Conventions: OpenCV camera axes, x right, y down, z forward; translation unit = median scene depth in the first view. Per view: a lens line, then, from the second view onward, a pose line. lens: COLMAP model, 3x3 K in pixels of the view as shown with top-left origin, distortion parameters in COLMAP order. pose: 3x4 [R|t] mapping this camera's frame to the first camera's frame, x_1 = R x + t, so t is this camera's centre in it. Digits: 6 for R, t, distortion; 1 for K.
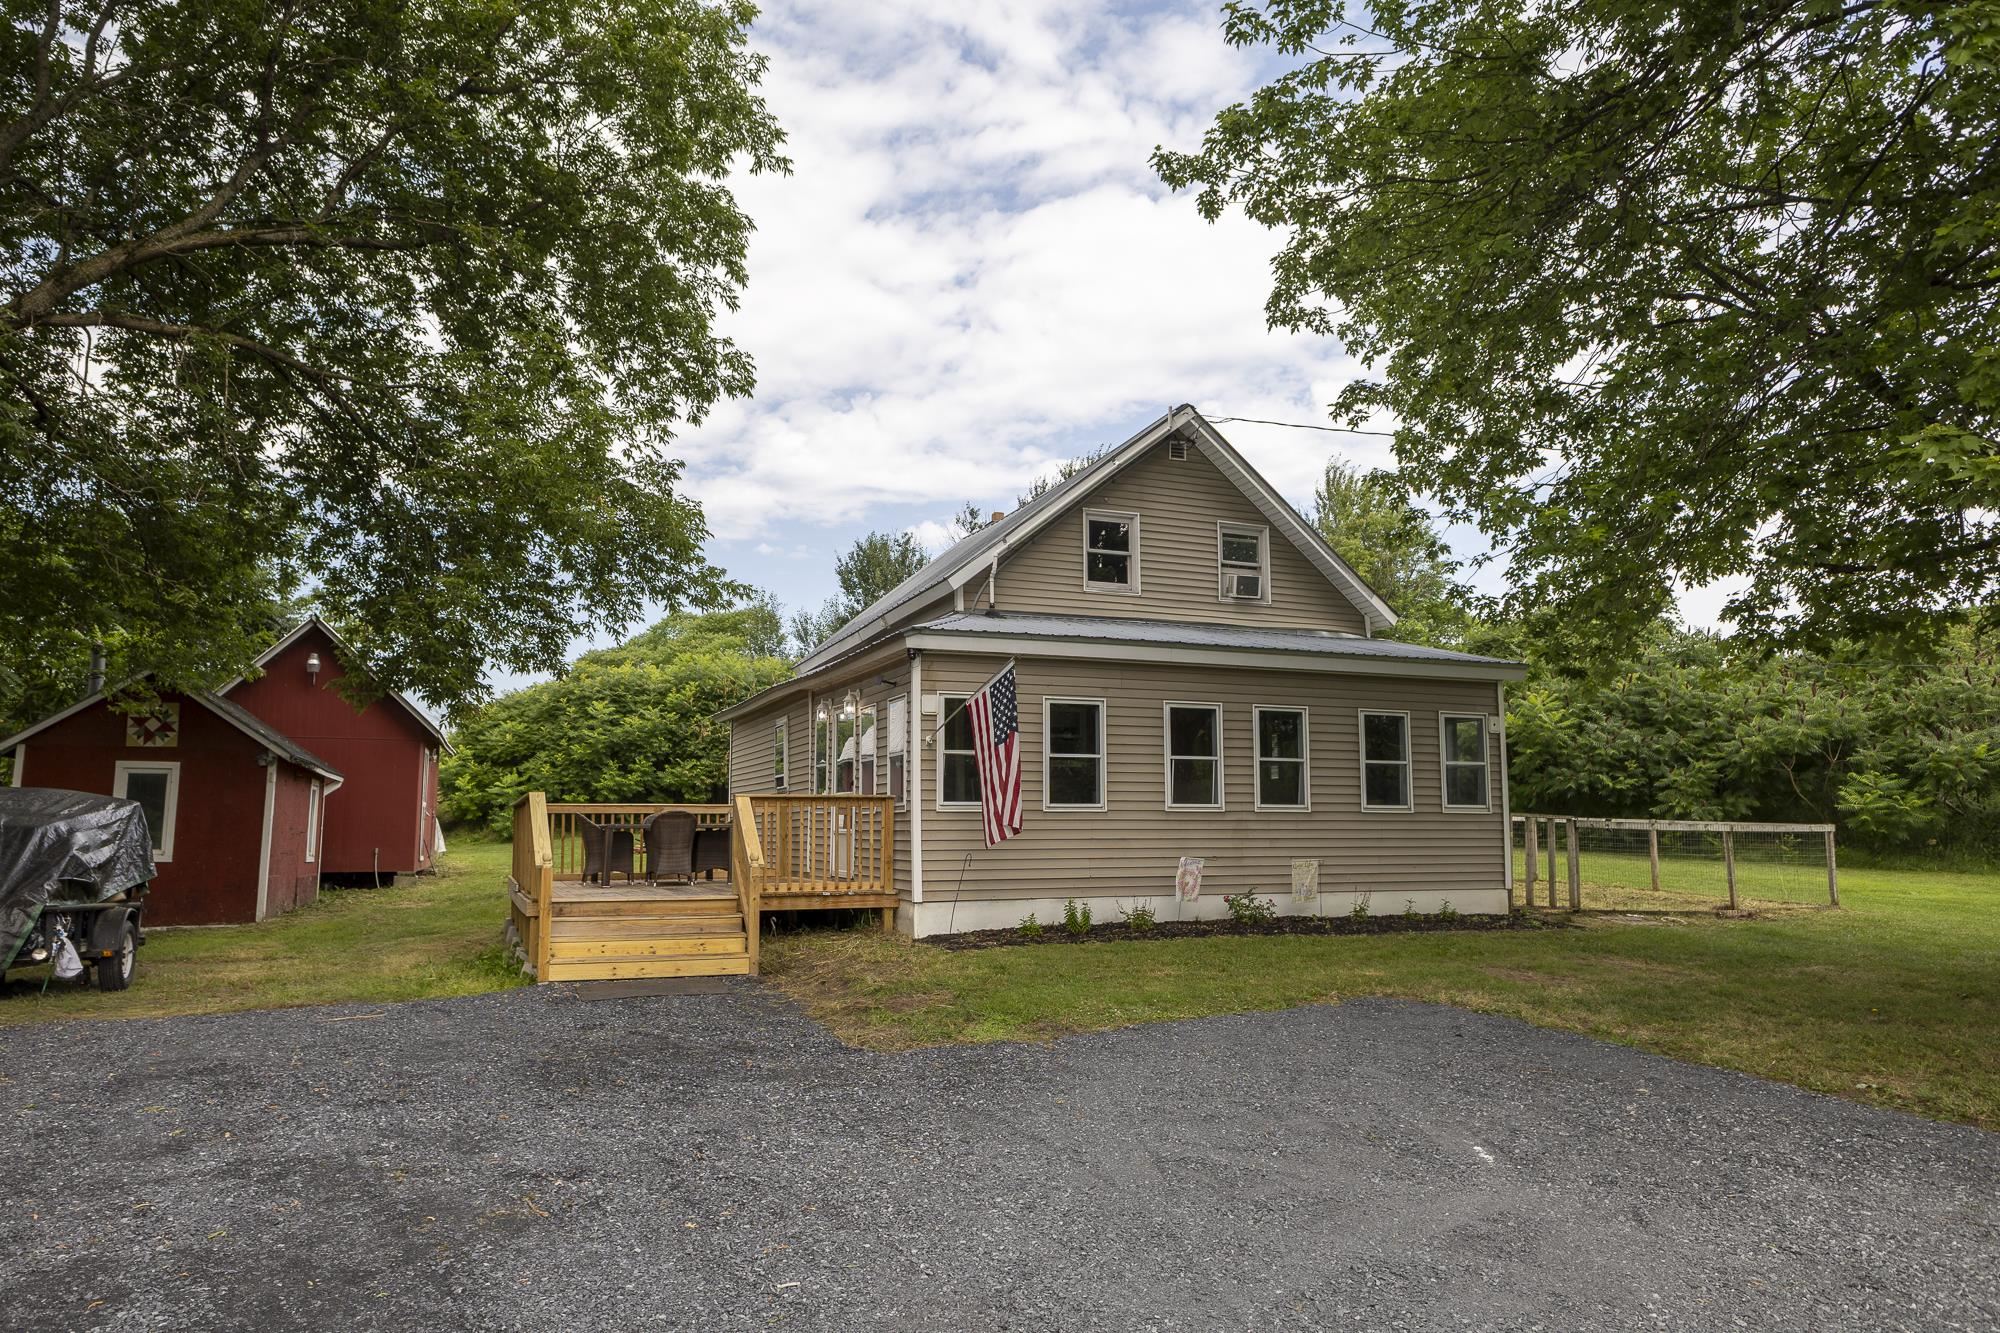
lens RADIAL K [[1210.4, 0, 963.0], [0, 1210.4, 708.8], [0, 0, 1]] dist [-0.001589, 0.000957]
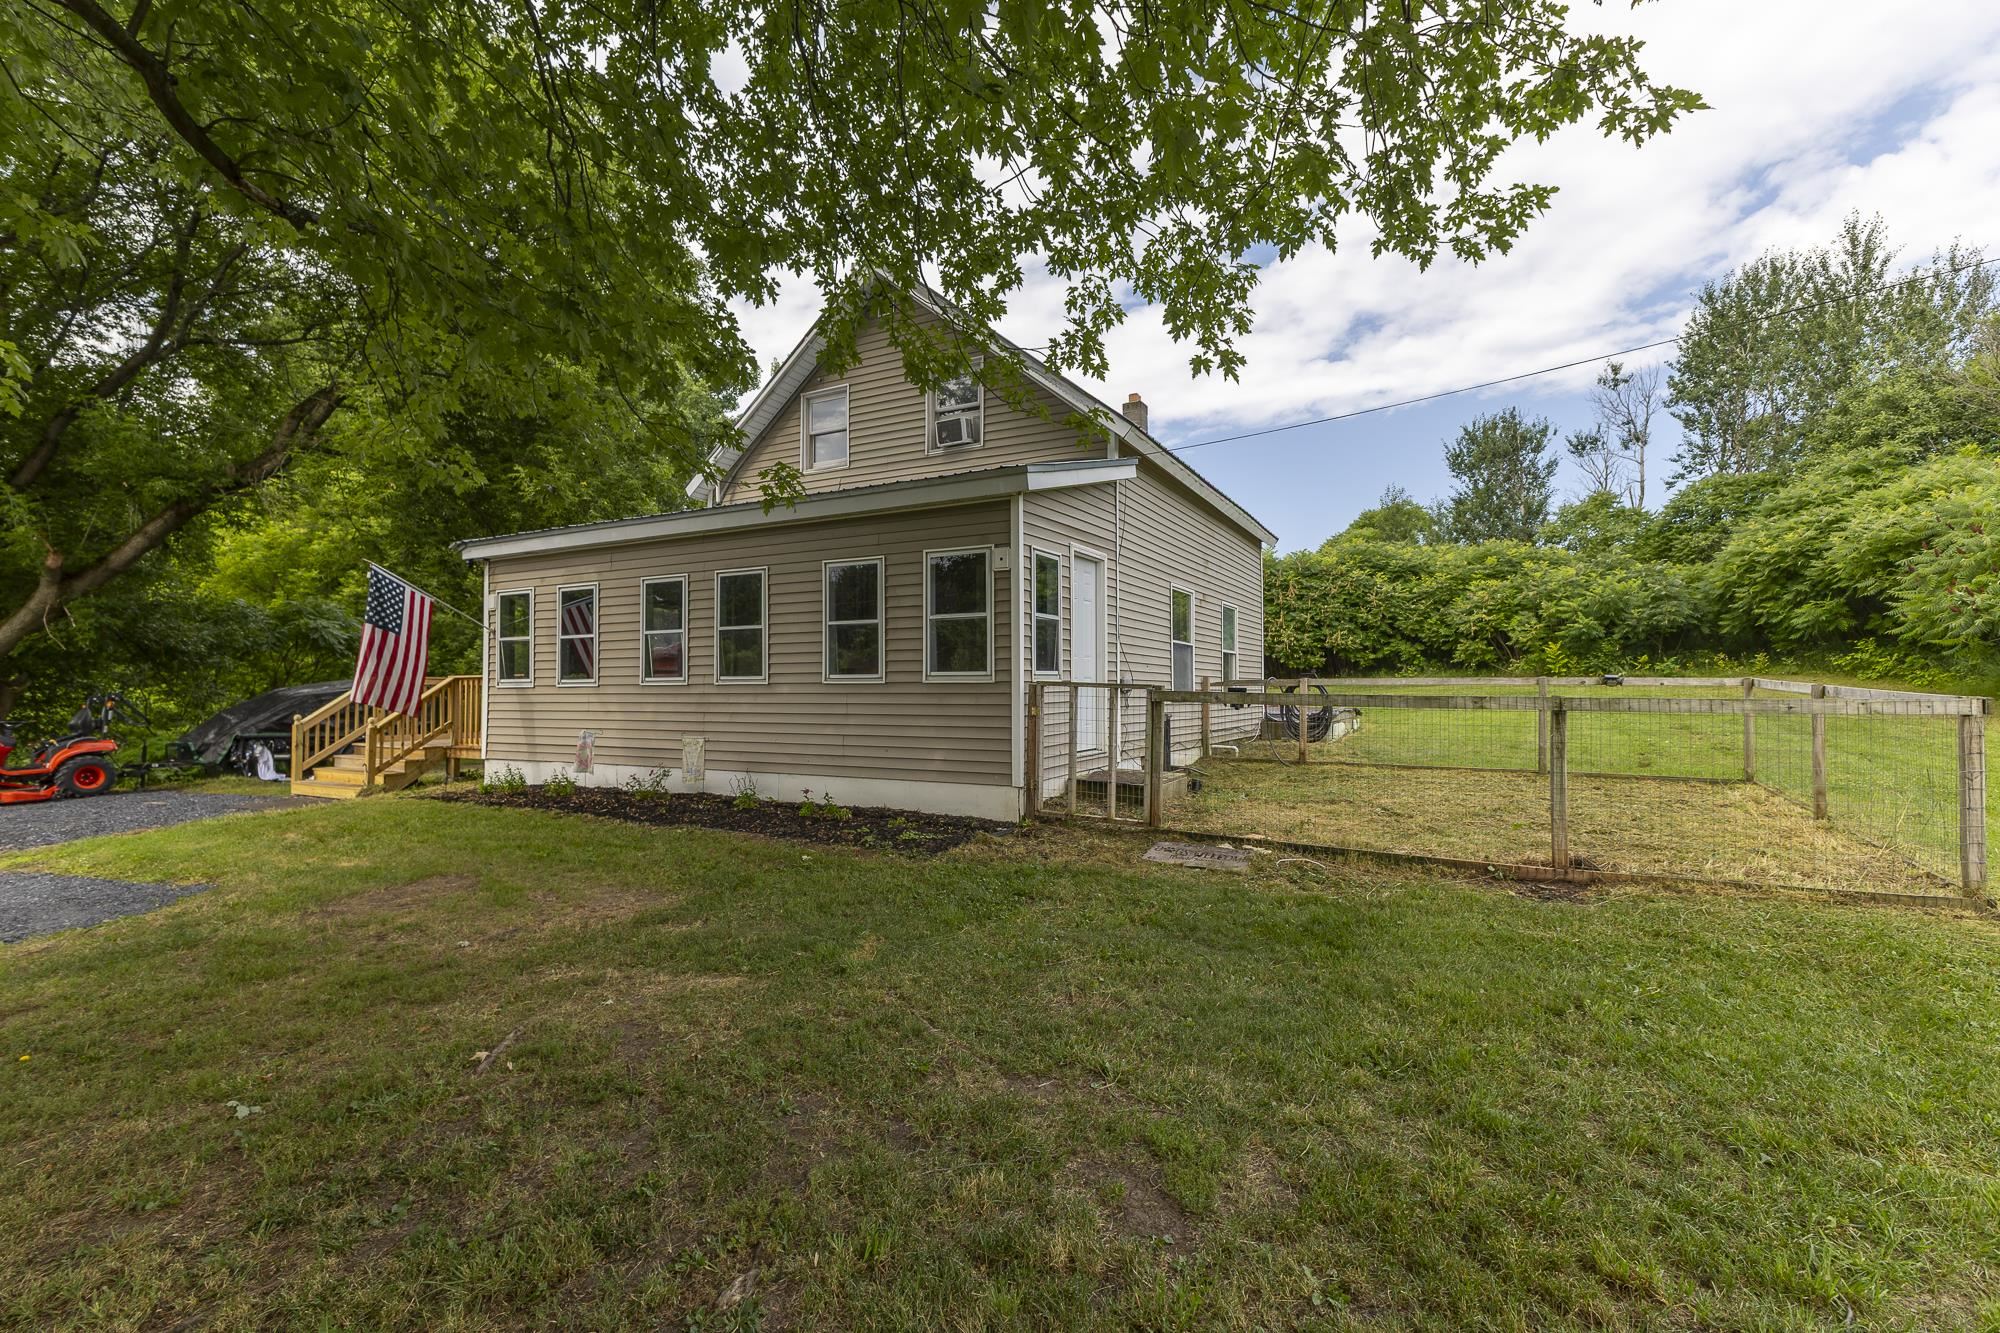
lens RADIAL K [[907.2, 0, 1016.8], [0, 907.2, 671.6], [0, 0, 1]] dist [0.018543, -0.002812]
pose [[0.645636, -0.017658, -0.763441, 0.862875], [0.077210, 0.996119, 0.042256, 0.057670], [0.759732, -0.086227, 0.644493, 0.654305]]
